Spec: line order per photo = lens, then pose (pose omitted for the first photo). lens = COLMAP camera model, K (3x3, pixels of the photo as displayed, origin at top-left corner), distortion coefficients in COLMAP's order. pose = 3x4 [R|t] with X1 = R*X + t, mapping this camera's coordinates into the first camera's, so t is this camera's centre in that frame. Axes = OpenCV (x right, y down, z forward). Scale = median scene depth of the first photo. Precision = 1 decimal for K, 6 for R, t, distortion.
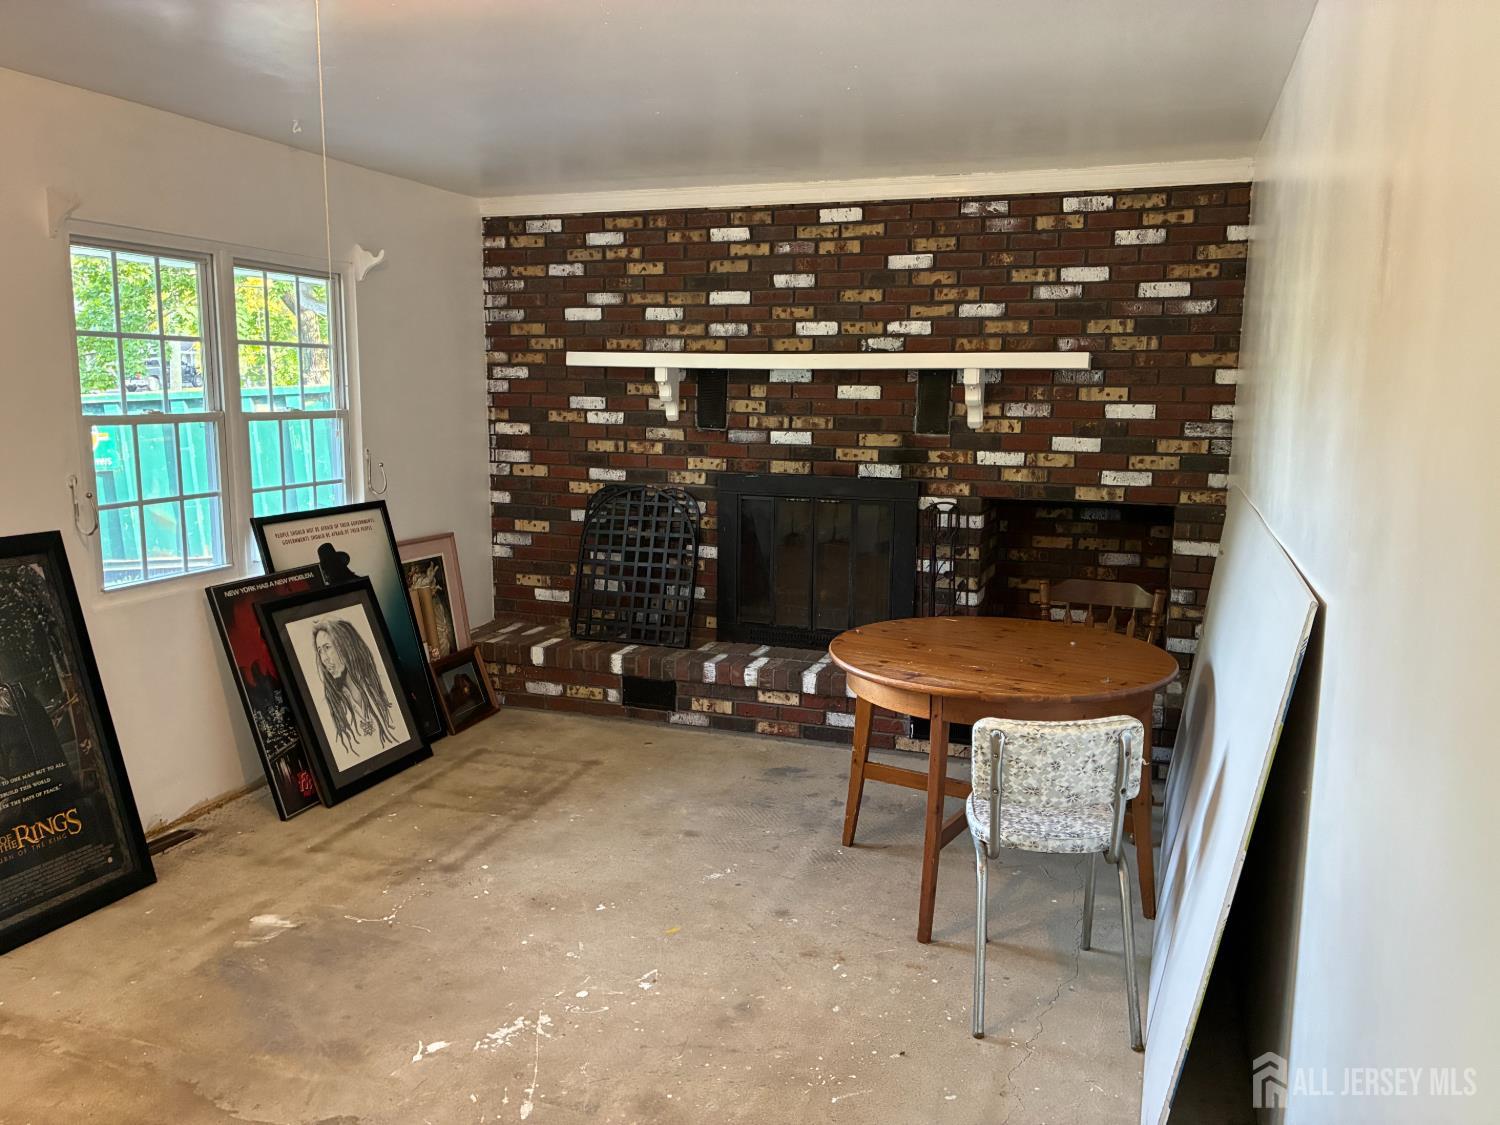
lens RADIAL K [[1127.3, 0, 748.0], [0, 1127.3, 573.3], [0, 0, 1]] dist [0.002538, -0.012827]
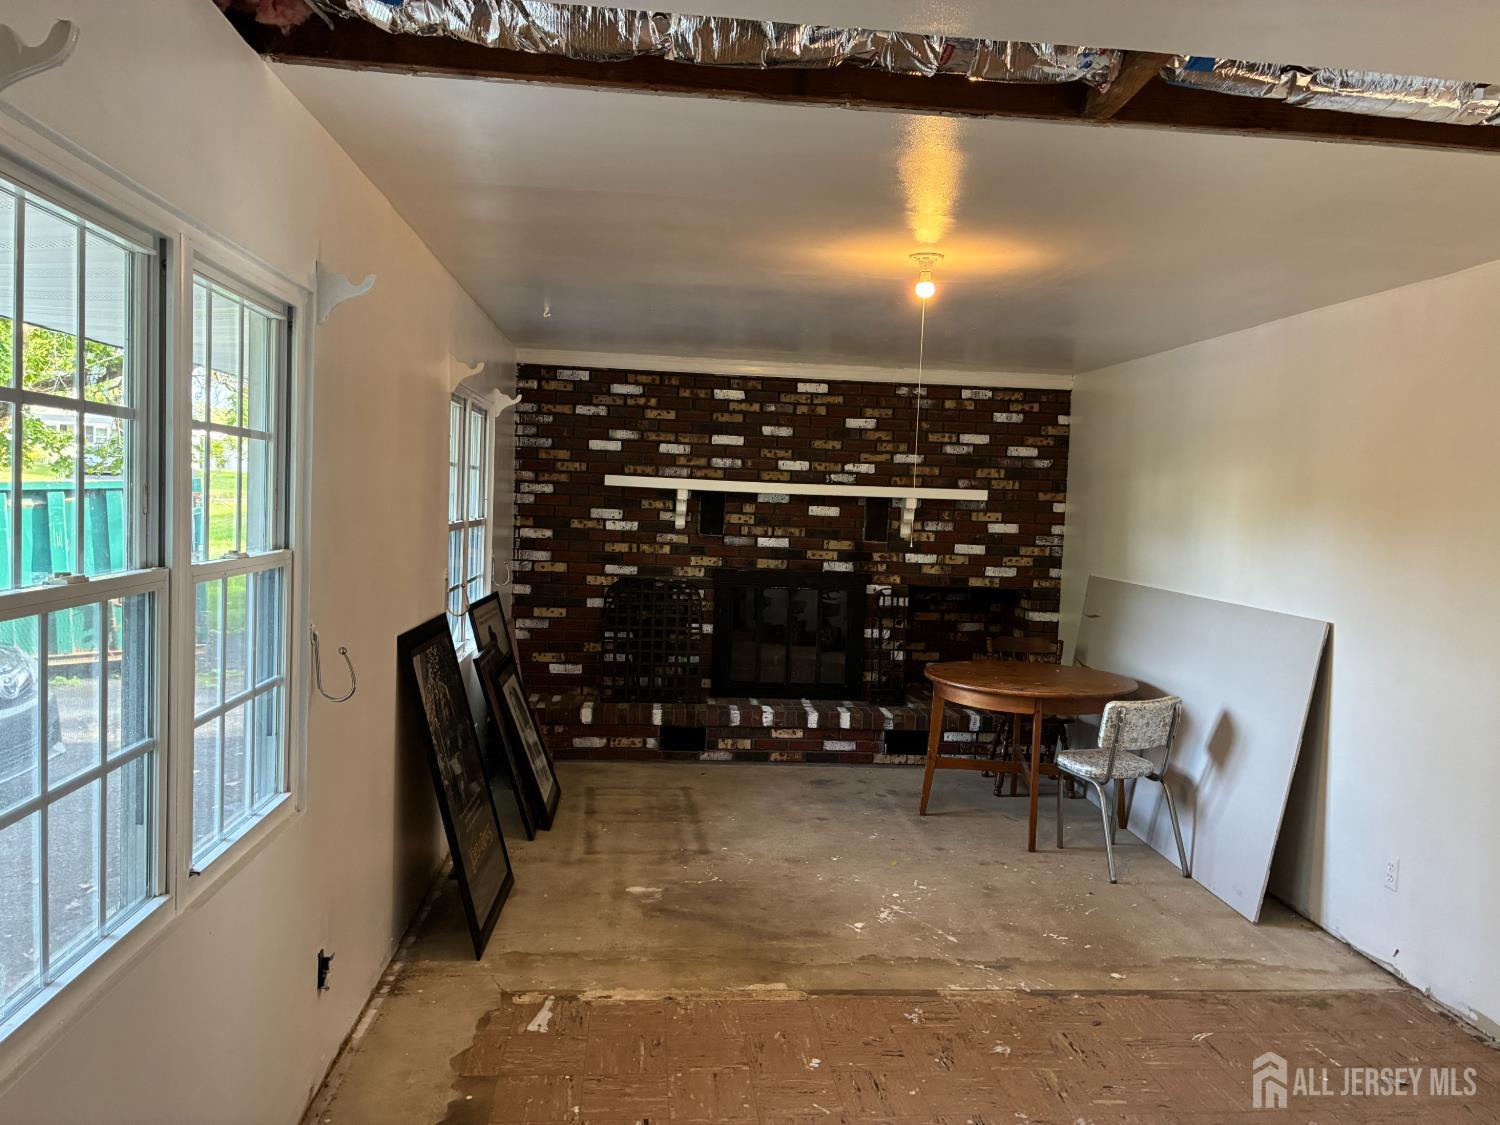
lens RADIAL K [[1127.3, 0, 750.4], [0, 1127.3, 557.6], [0, 0, 1]] dist [0.002538, -0.012827]
pose [[0.911588, 0.002227, 0.411098, -0.582303], [0.038396, 0.995153, -0.090532, 0.021261], [-0.409307, 0.098313, 0.907084, -0.238985]]
